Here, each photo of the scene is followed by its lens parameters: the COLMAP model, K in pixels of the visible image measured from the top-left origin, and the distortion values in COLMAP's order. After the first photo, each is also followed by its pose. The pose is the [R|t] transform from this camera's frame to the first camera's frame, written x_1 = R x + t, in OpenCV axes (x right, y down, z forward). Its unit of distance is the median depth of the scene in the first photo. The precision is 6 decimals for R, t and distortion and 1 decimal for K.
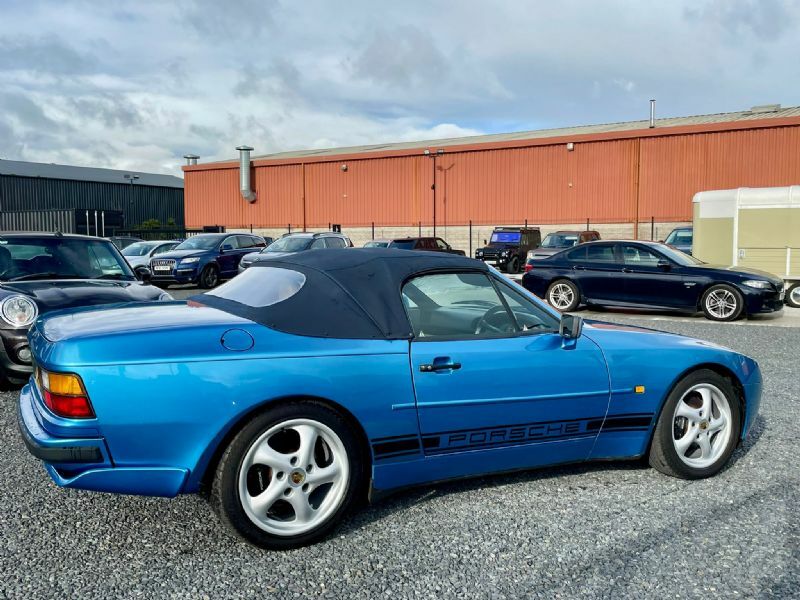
lens RADIAL K [[769.1, 0, 400.0], [0, 769.1, 300.0], [0, 0, 1]] dist [0.071353, -0.031654]
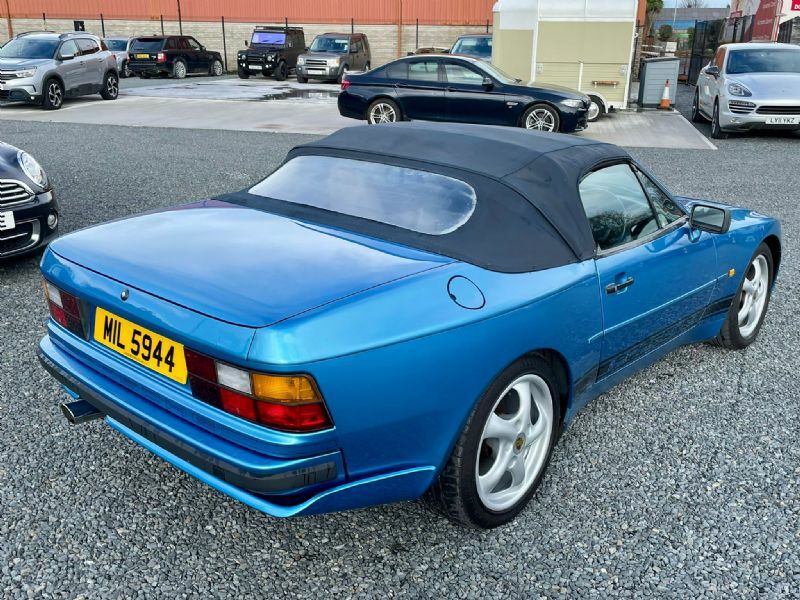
lens RADIAL K [[769.1, 0, 400.0], [0, 769.1, 300.0], [0, 0, 1]] dist [0.071353, -0.031654]
pose [[0.933516, -0.104163, 0.343072, -0.115600], [0.012927, 0.966024, 0.258127, -0.030537], [-0.358303, -0.236531, 0.903145, 0.071535]]
